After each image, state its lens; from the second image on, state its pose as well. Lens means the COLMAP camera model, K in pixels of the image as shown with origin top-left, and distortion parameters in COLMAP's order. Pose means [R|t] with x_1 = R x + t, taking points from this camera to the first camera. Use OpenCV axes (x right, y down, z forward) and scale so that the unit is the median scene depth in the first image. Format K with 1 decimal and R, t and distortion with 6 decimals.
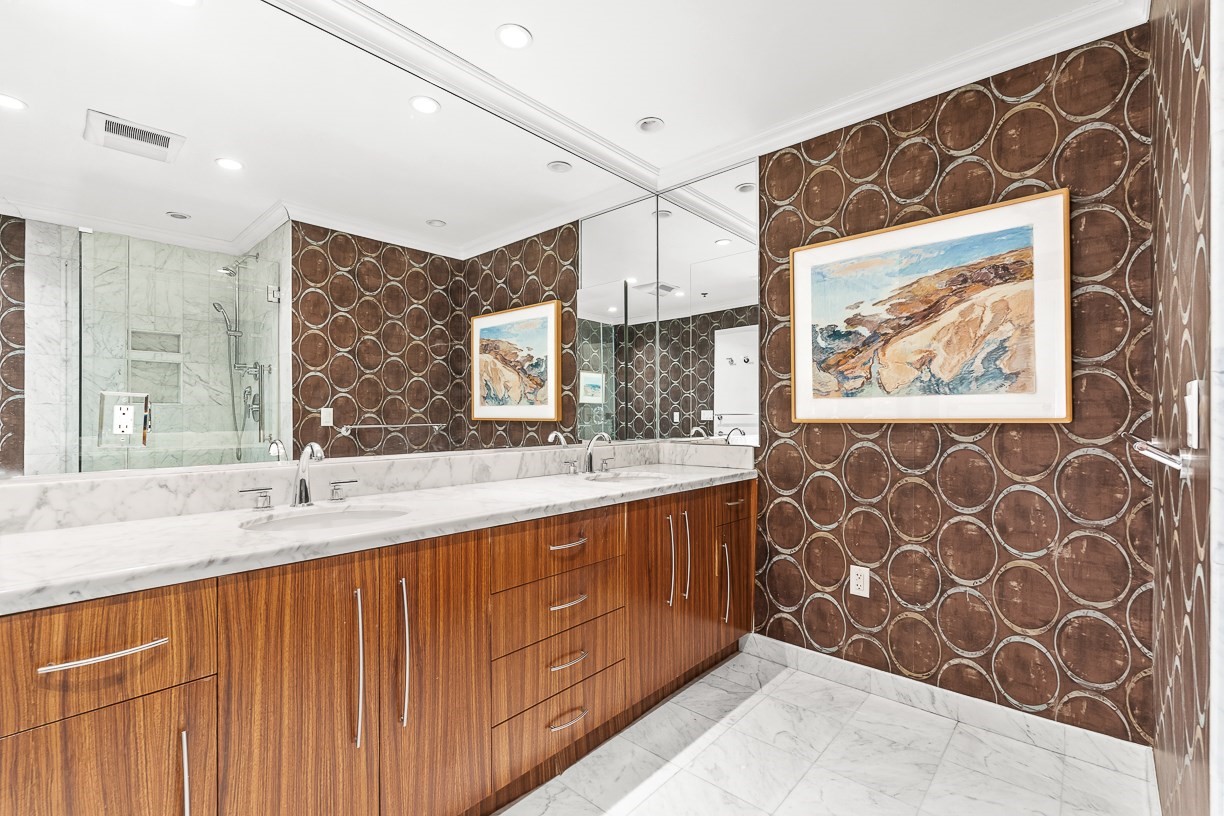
lens RADIAL K [[544.7, 0, 609.9], [0, 544.7, 412.1], [0, 0, 1]] dist [-0.002266, 0.000647]
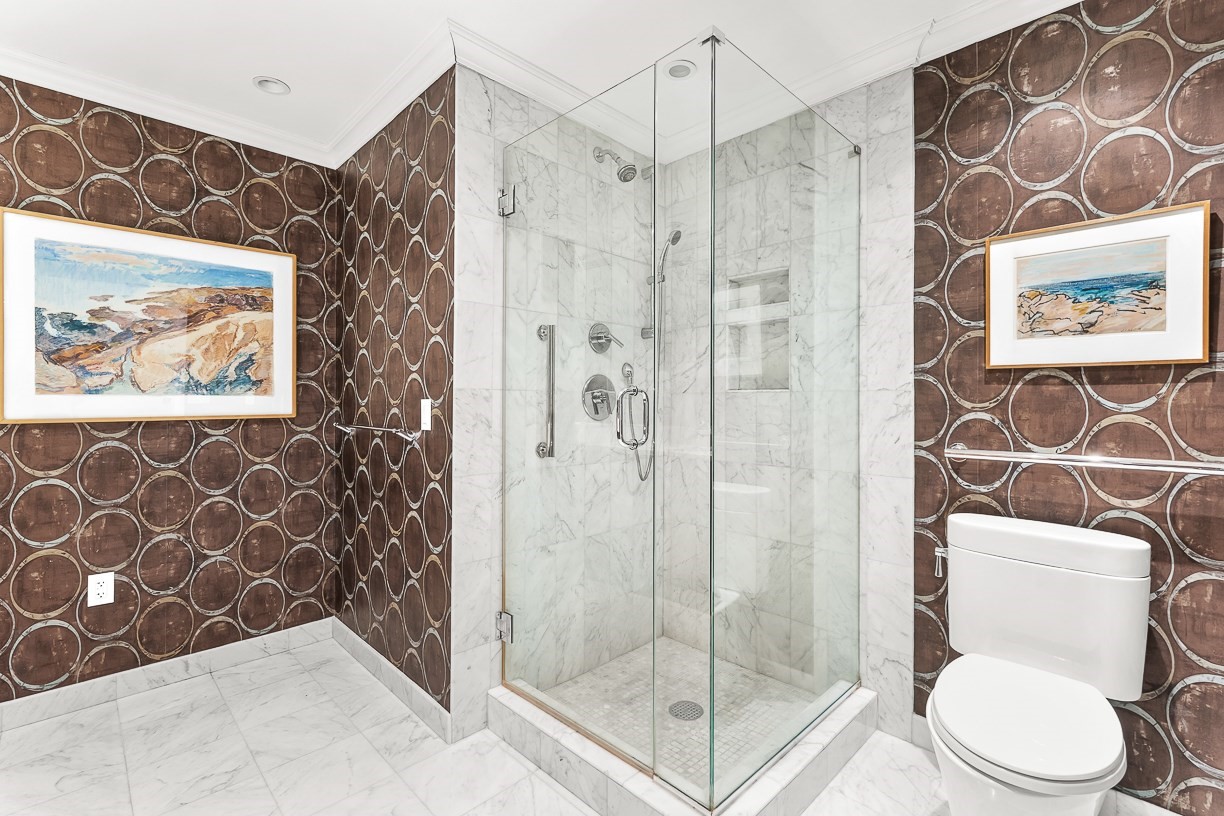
lens RADIAL K [[544.7, 0, 614.0], [0, 544.7, 401.3], [0, 0, 1]] dist [-0.002266, 0.000647]
pose [[0.044889, 0.007734, 0.998962, -0.494786], [-0.003044, 0.999966, -0.007605, -0.012372], [-0.998987, -0.002700, 0.044911, 0.075372]]
